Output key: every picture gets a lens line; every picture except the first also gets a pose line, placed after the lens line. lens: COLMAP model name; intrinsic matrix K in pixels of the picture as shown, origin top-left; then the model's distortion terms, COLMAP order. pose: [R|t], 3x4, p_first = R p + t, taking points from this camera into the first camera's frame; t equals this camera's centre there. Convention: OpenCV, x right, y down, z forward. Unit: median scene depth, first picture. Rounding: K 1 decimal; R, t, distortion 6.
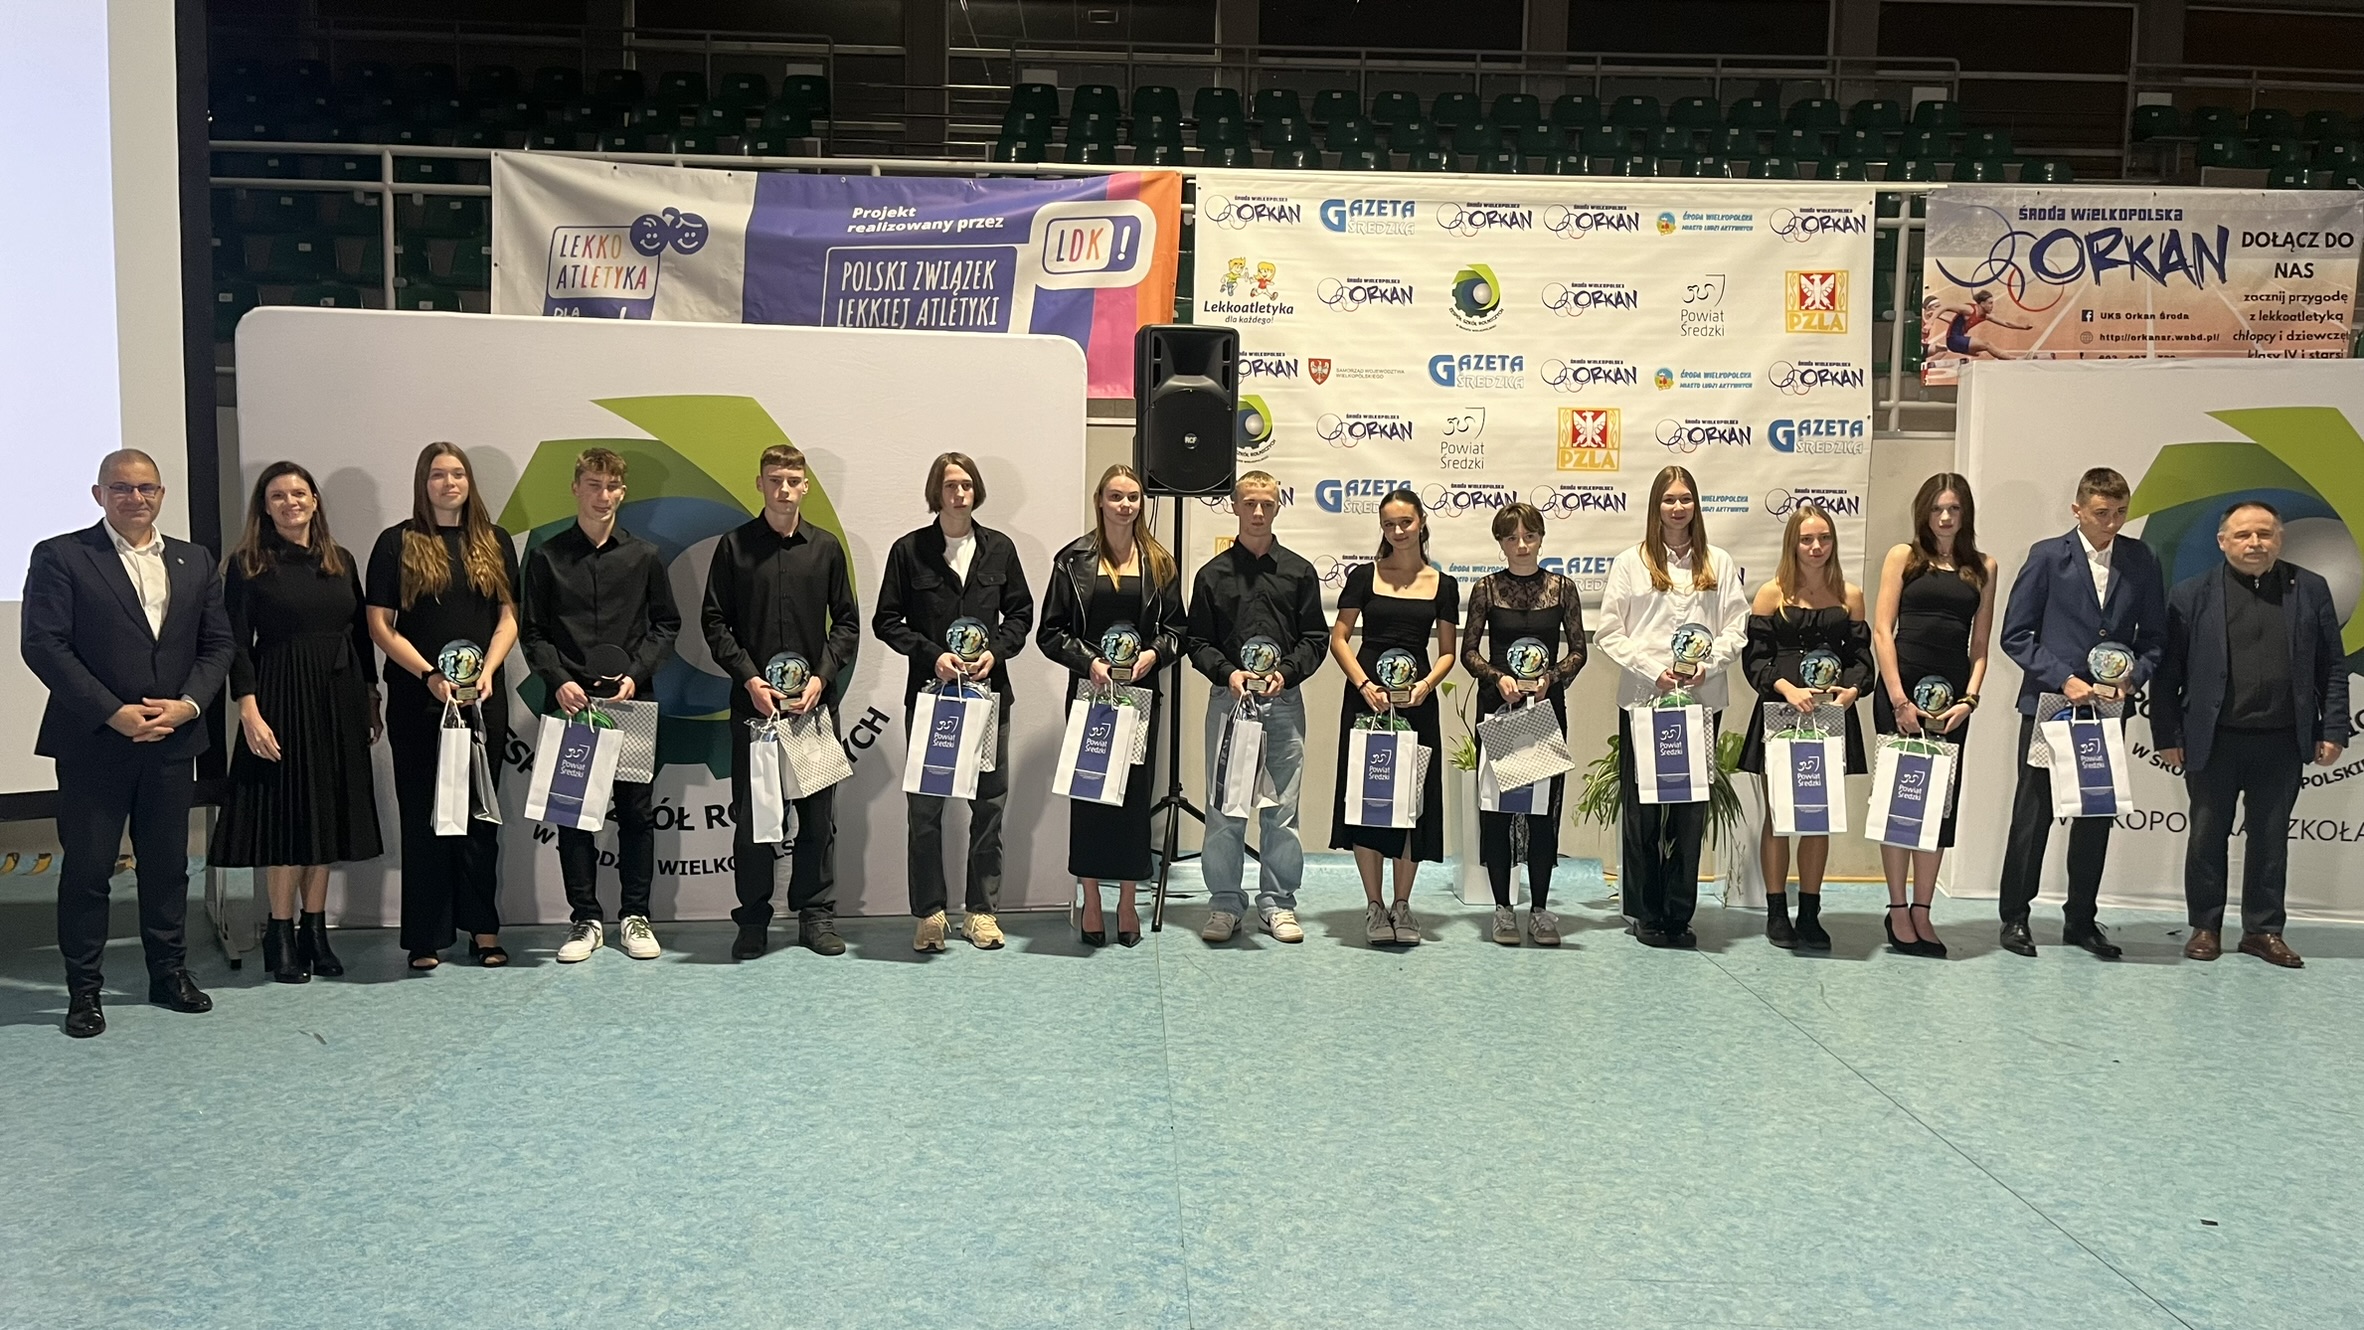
lens RADIAL K [[1783.5, 0, 1185.9], [0, 1783.5, 668.3], [0, 0, 1]] dist [0.071816, -0.092752]
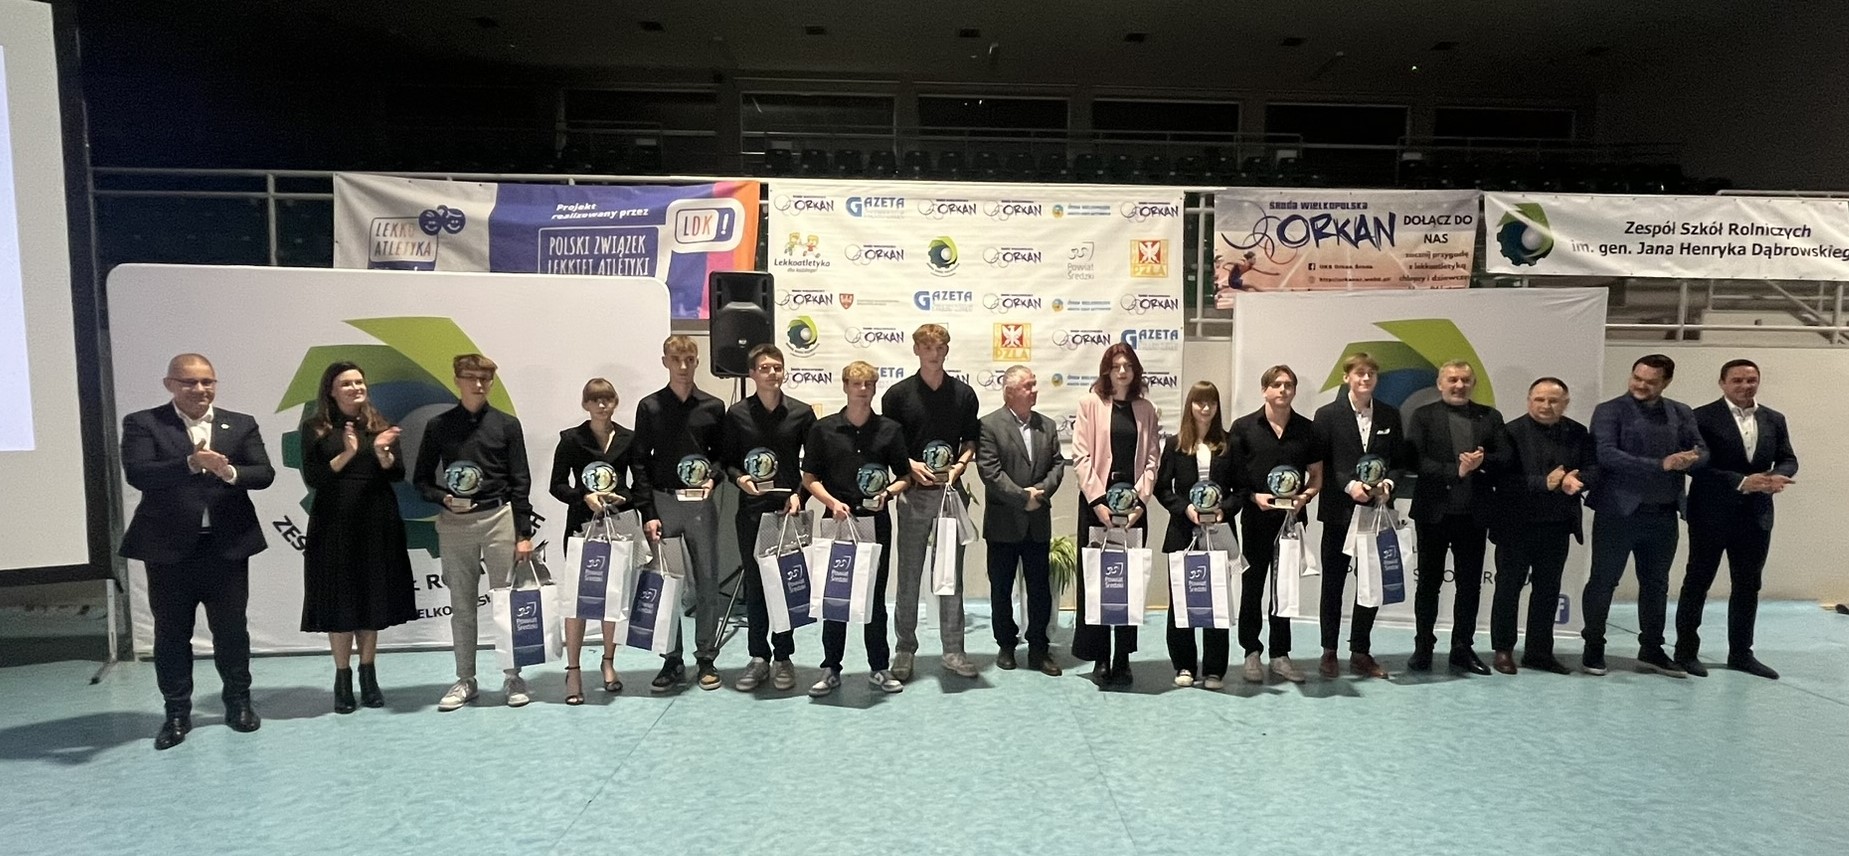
lens RADIAL K [[964.0, 0, 968.6], [0, 964.0, 475.9], [0, 0, 1]] dist [-0.000508, -0.002281]
pose [[0.999872, -0.010338, 0.012203, 0.173140], [0.010391, 0.999937, -0.004317, -0.002249], [-0.012157, 0.004443, 0.999916, 0.120288]]
